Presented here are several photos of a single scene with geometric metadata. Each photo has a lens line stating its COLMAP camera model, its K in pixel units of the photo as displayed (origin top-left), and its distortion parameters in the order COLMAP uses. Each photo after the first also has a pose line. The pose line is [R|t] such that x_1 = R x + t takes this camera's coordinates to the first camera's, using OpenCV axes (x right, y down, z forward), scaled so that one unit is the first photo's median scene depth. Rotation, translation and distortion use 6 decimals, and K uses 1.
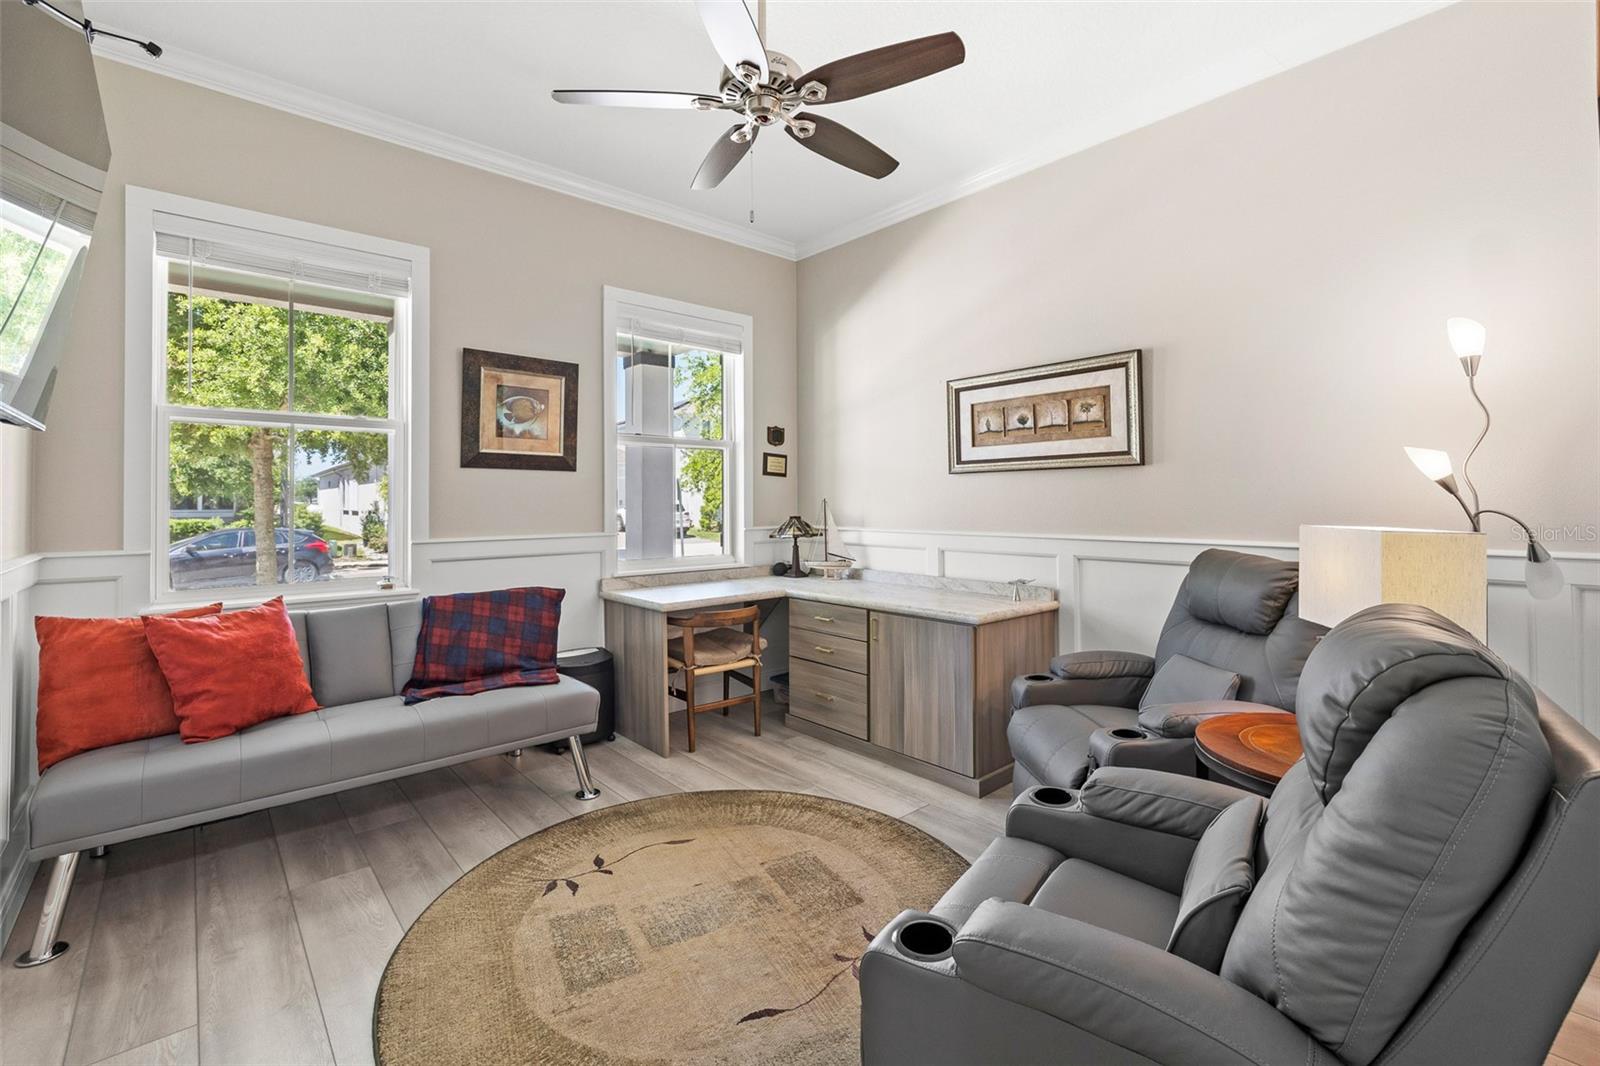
lens RADIAL K [[697.5, 0, 800.7], [0, 697.5, 504.5], [0, 0, 1]] dist [-0.000933, -0.000262]
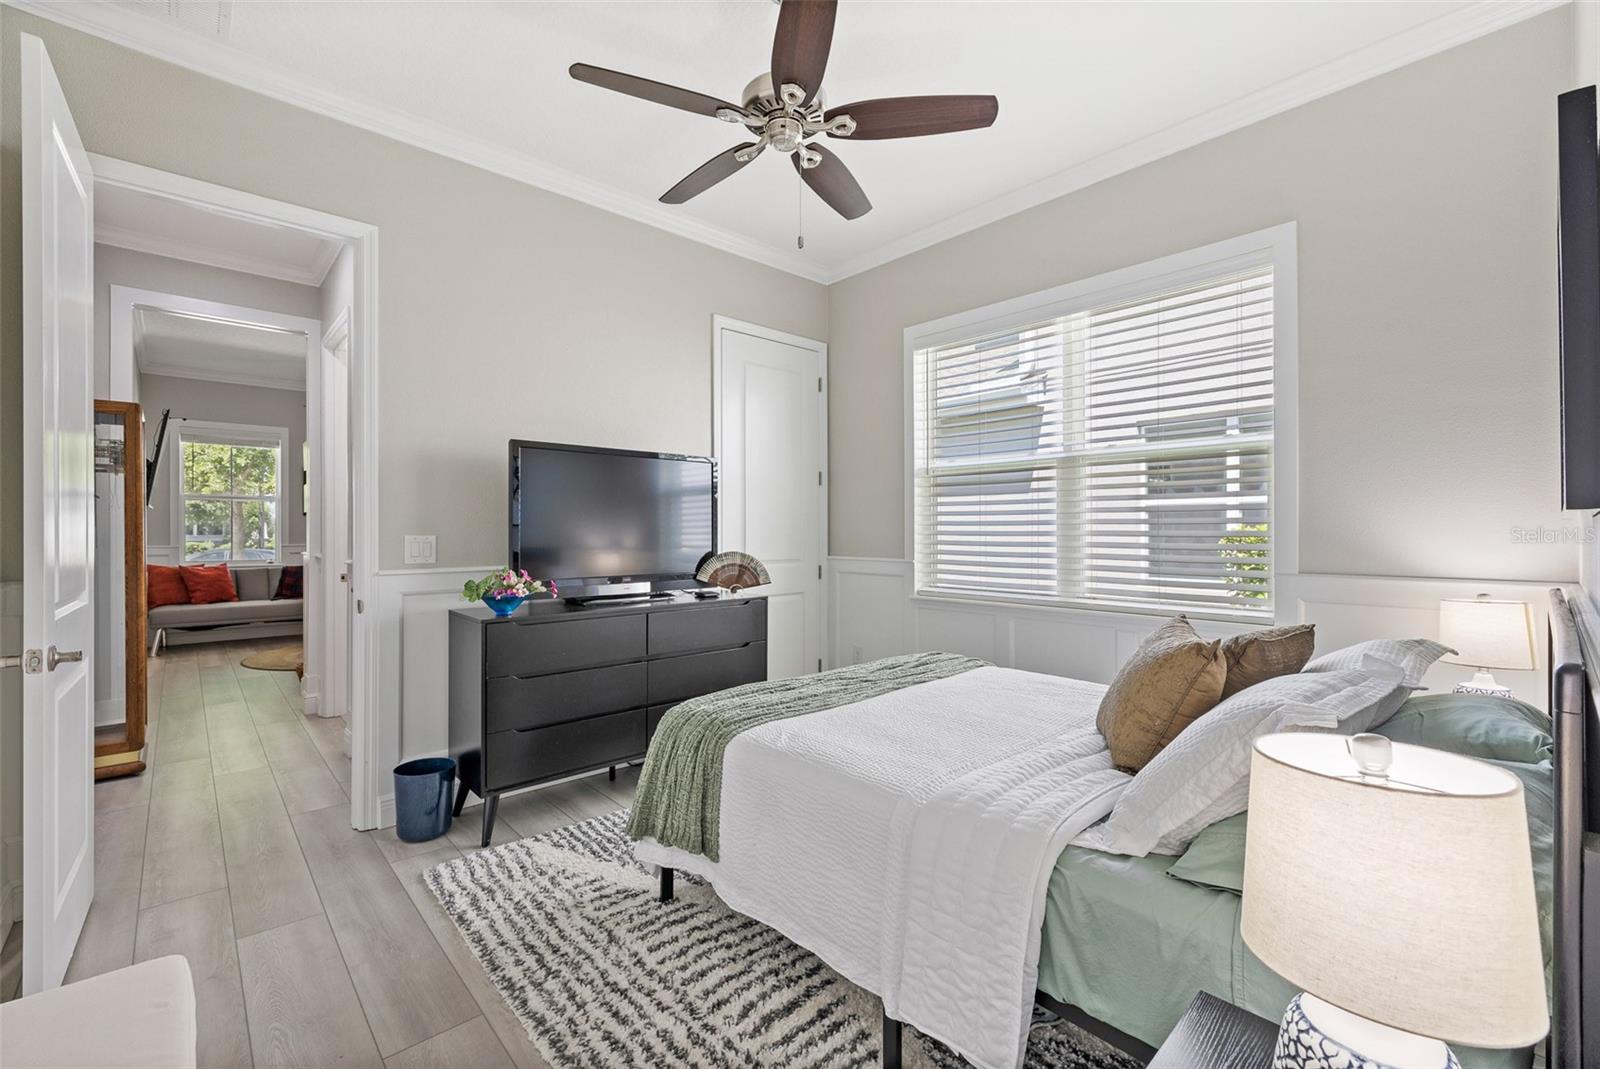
lens RADIAL K [[679.7, 0, 791.8], [0, 679.7, 540.2], [0, 0, 1]] dist [0.000286, 0.000052]
pose [[0.999956, 0.000133, 0.009354, 1.260817], [-0.000252, 0.999919, 0.012728, 0.004754], [-0.009352, -0.012730, 0.999875, -1.470969]]
